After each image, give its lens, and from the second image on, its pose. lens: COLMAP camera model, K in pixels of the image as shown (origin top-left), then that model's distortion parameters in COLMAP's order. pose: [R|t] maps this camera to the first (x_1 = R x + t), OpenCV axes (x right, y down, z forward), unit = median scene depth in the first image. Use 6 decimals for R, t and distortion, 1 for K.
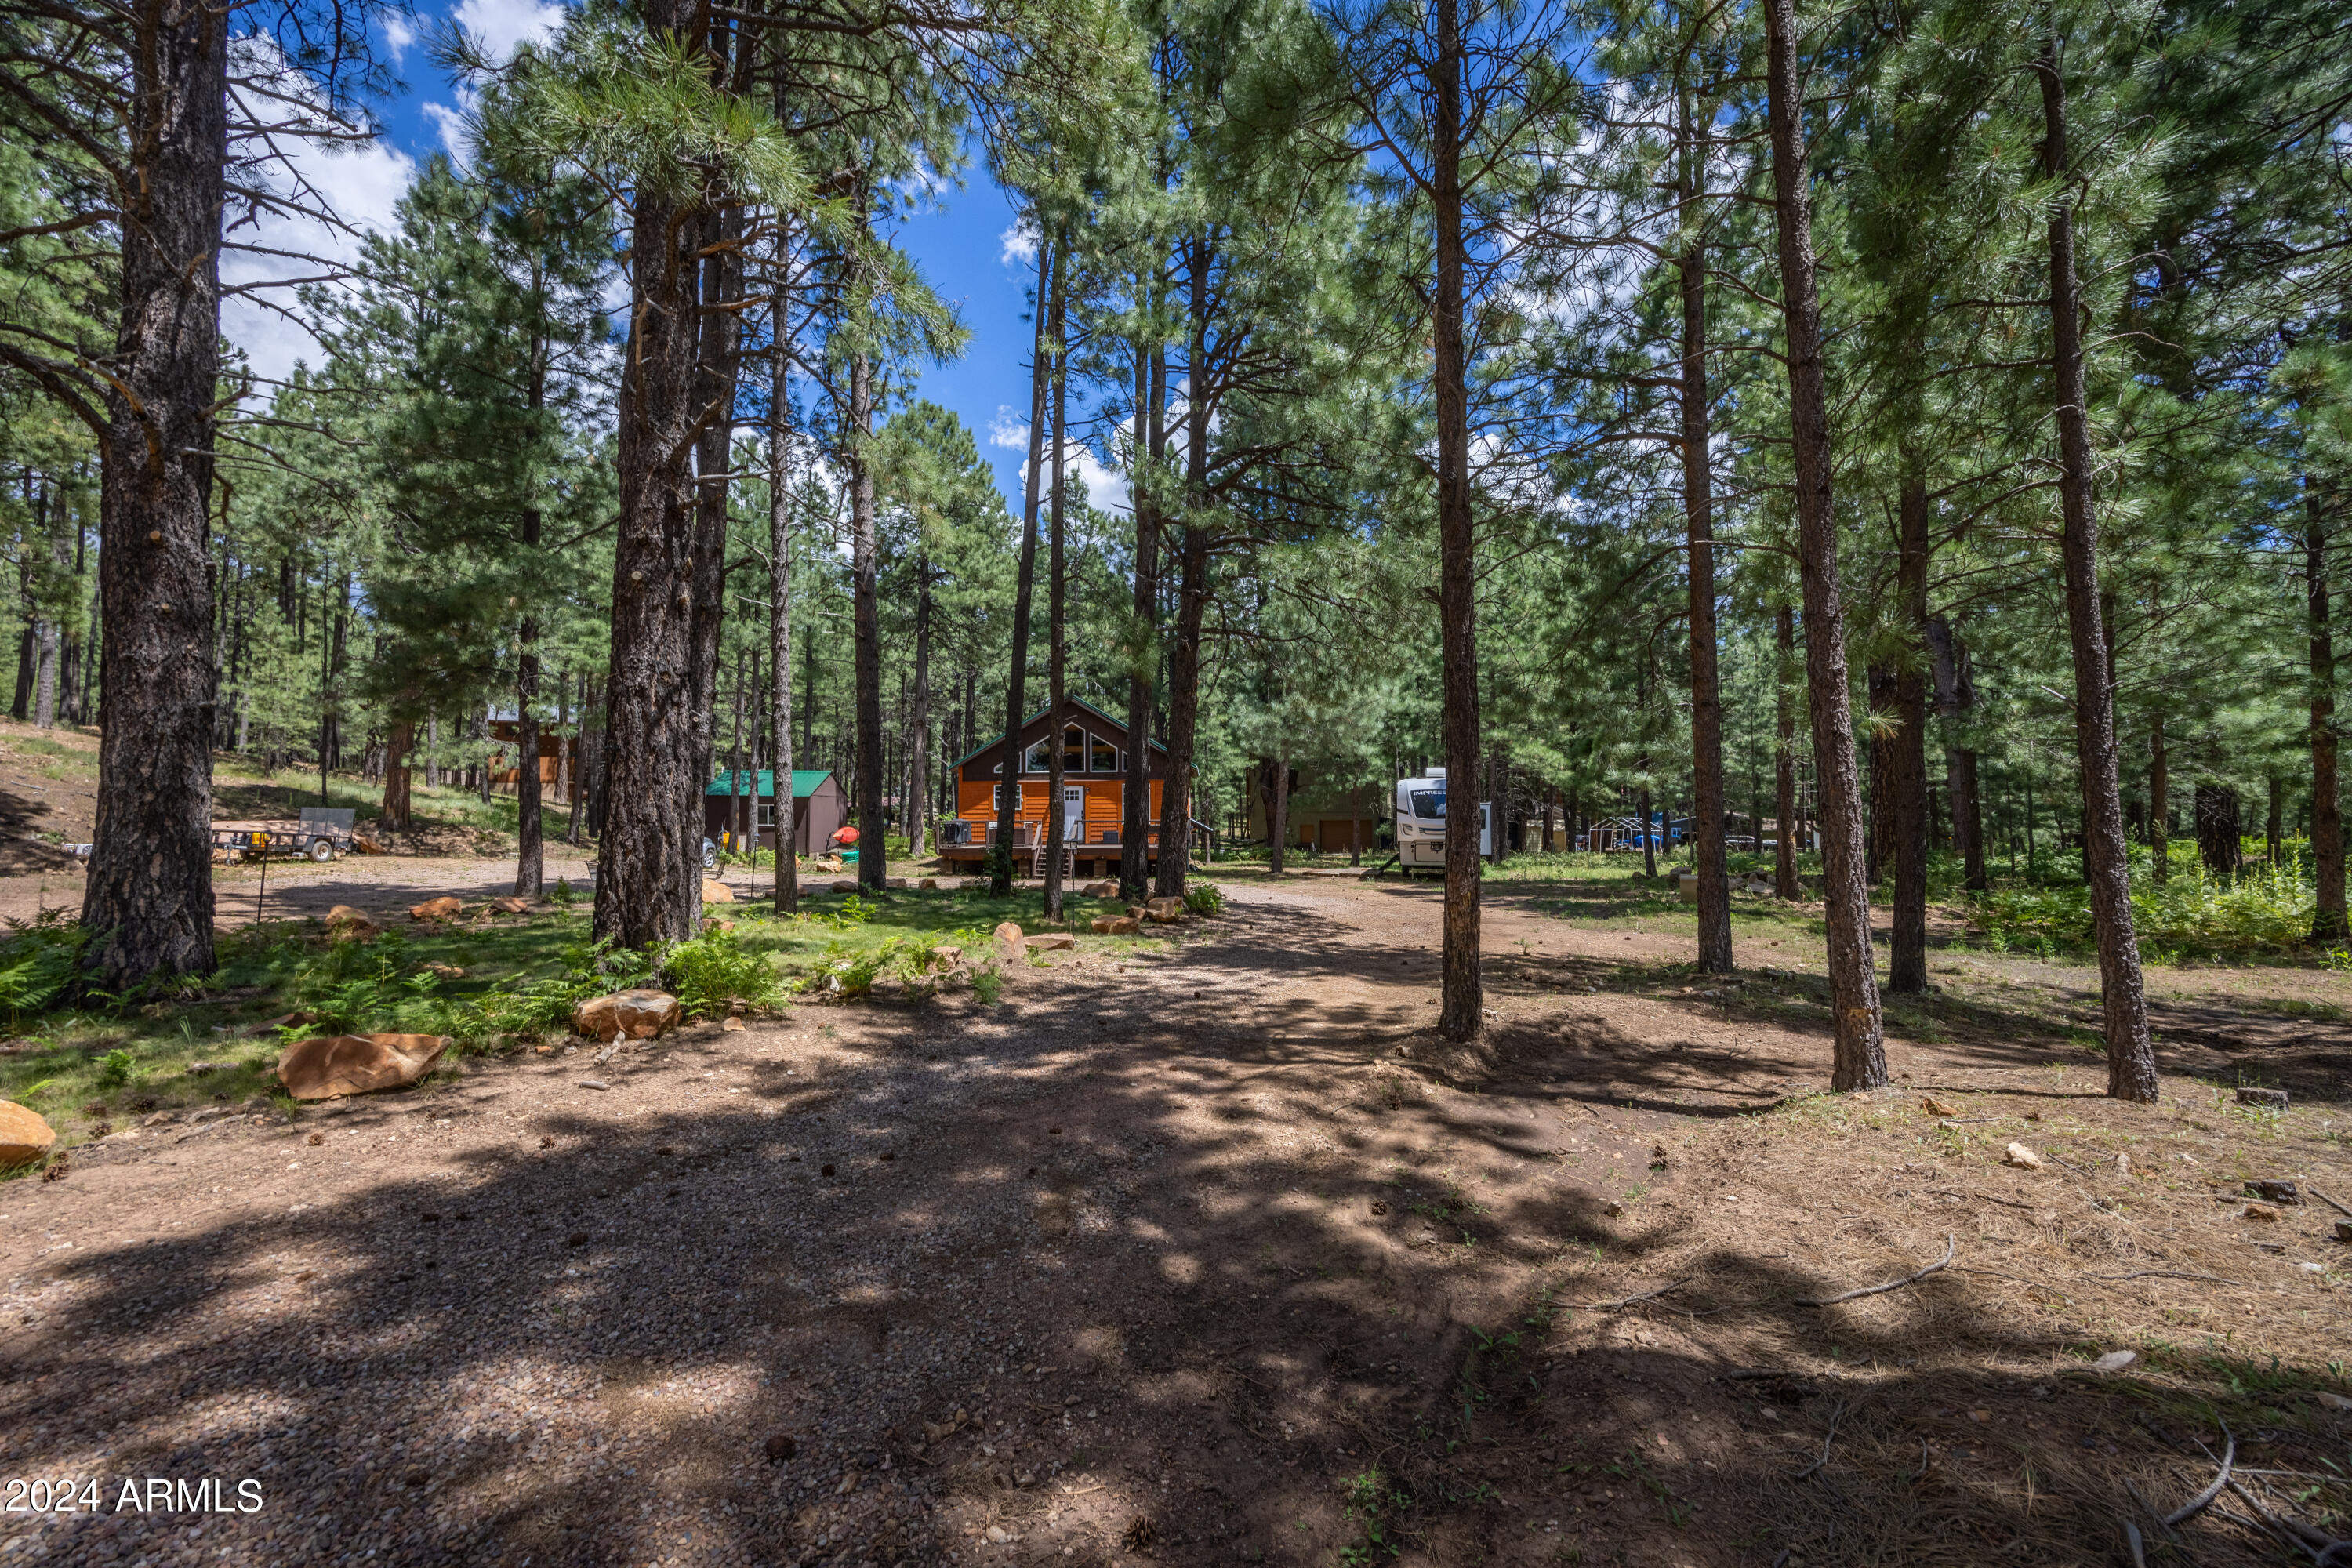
lens RADIAL K [[902.0, 0, 1175.9], [0, 902.0, 771.5], [0, 0, 1]] dist [0.001284, 0.000195]
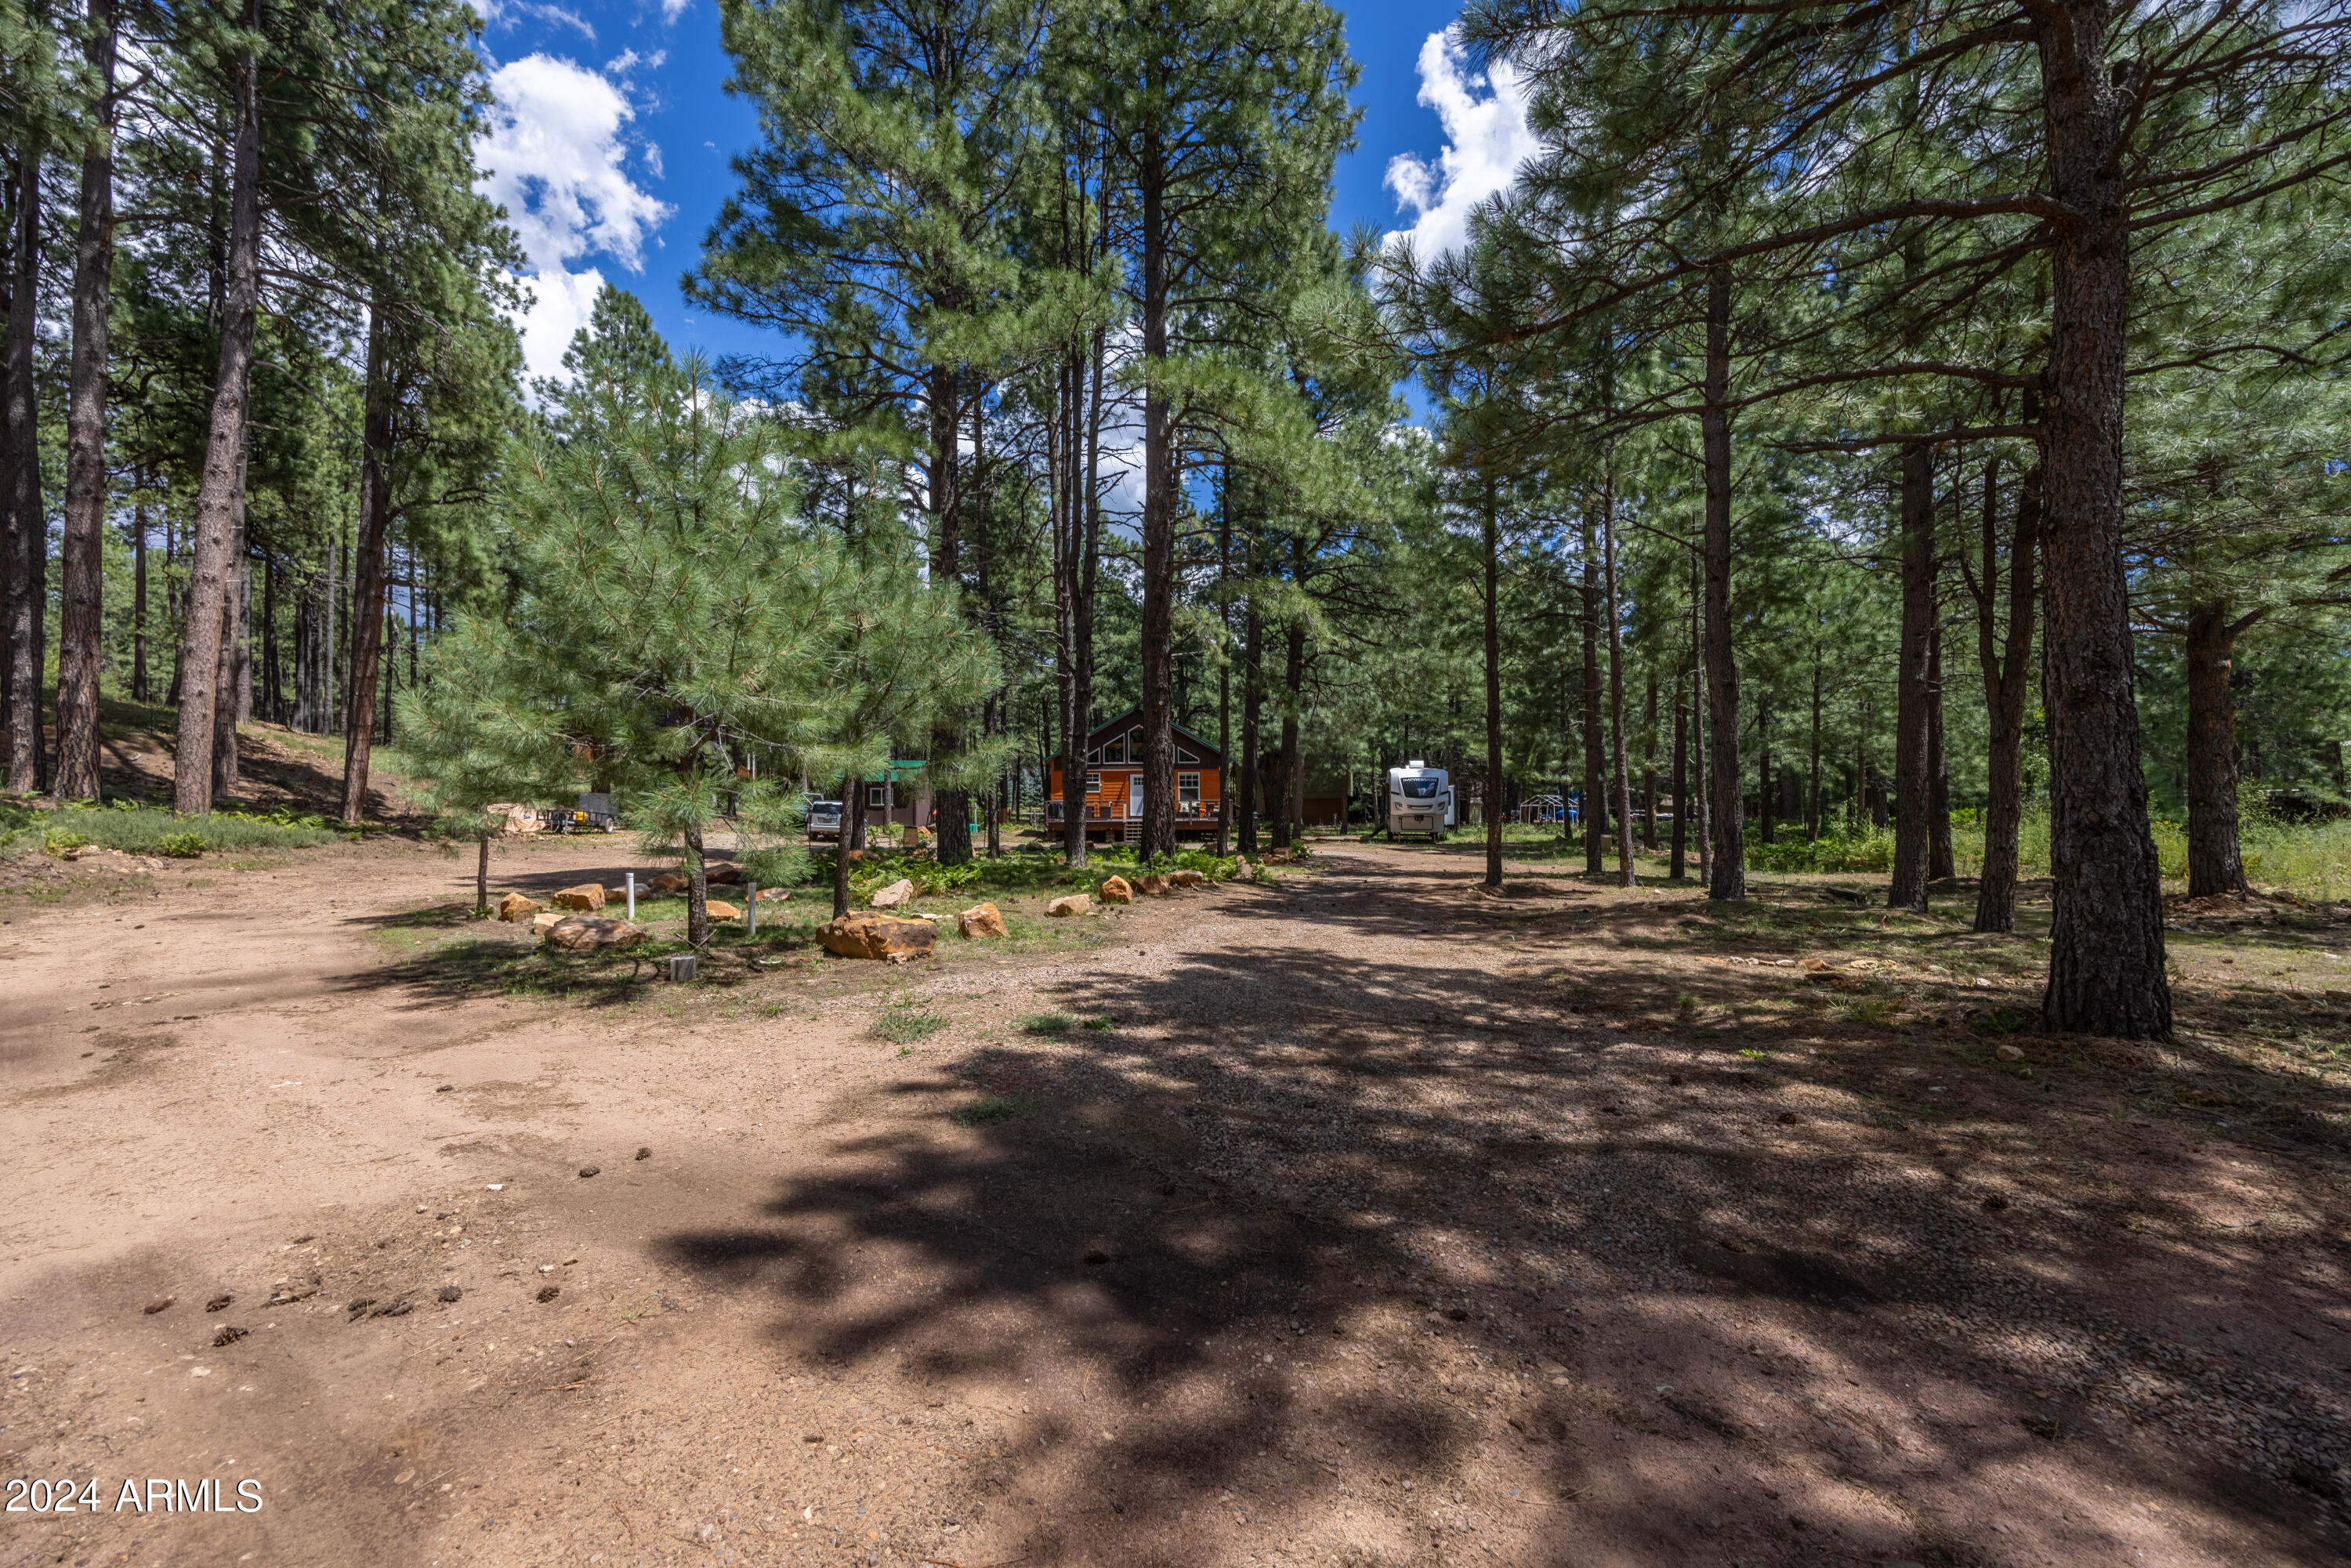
lens RADIAL K [[901.5, 0, 1175.4], [0, 901.5, 771.5], [0, 0, 1]] dist [0.001284, 0.000195]
pose [[0.997546, -0.001842, 0.069985, -0.171906], [0.000128, 0.999700, 0.024492, -0.021437], [-0.070009, -0.024423, 0.997247, -0.336251]]
